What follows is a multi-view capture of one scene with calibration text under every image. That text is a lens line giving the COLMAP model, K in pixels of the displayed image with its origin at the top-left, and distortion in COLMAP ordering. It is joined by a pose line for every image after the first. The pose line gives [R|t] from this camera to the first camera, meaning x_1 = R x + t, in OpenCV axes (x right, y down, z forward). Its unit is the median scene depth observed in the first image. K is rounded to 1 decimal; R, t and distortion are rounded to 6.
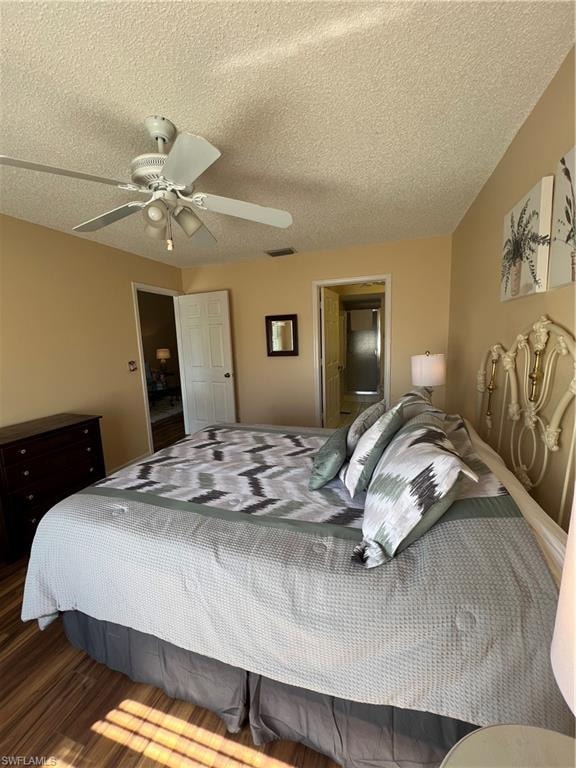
lens RADIAL K [[307.5, 0, 288.0], [0, 307.5, 384.0], [0, 0, 1]] dist [-0.000671, 0.000599]
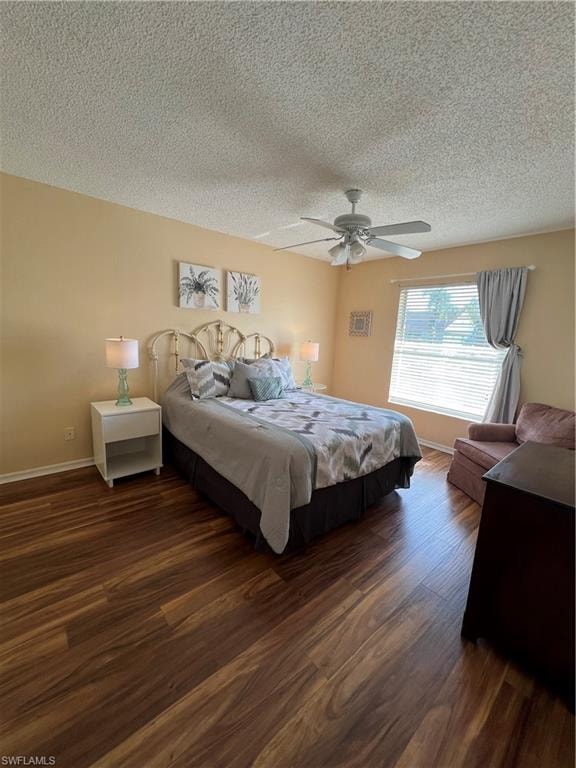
lens RADIAL K [[307.5, 0, 288.0], [0, 307.5, 384.0], [0, 0, 1]] dist [-0.000671, 0.000599]
pose [[-0.854841, -0.096658, 0.509808, -0.785862], [0.059138, 0.957947, 0.280785, -0.275827], [-0.515510, 0.270175, -0.813176, 2.087835]]
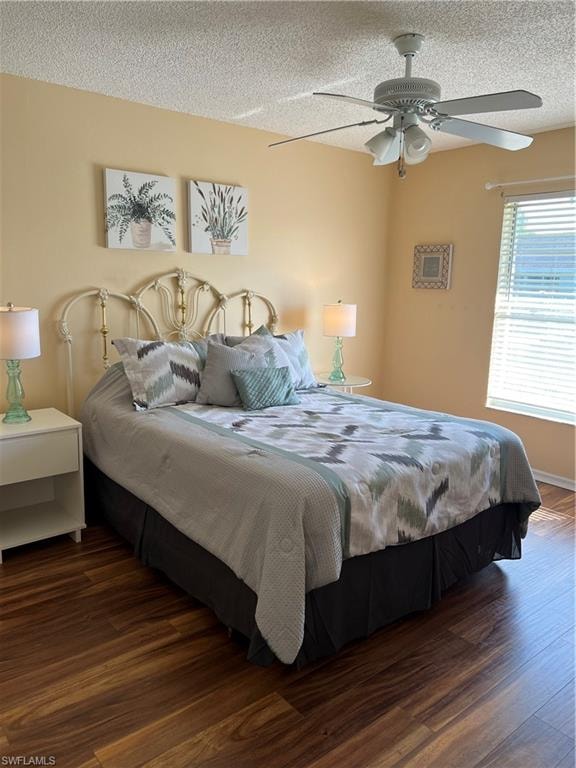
lens RADIAL K [[575.1, 0, 288.0], [0, 575.1, 384.0], [0, 0, 1]] dist [0.091739, -0.131137]
pose [[-0.839647, -0.082035, 0.536901, -0.855670], [0.089961, 0.953868, 0.286432, -0.304976], [-0.535630, 0.288802, -0.793532, 2.167217]]
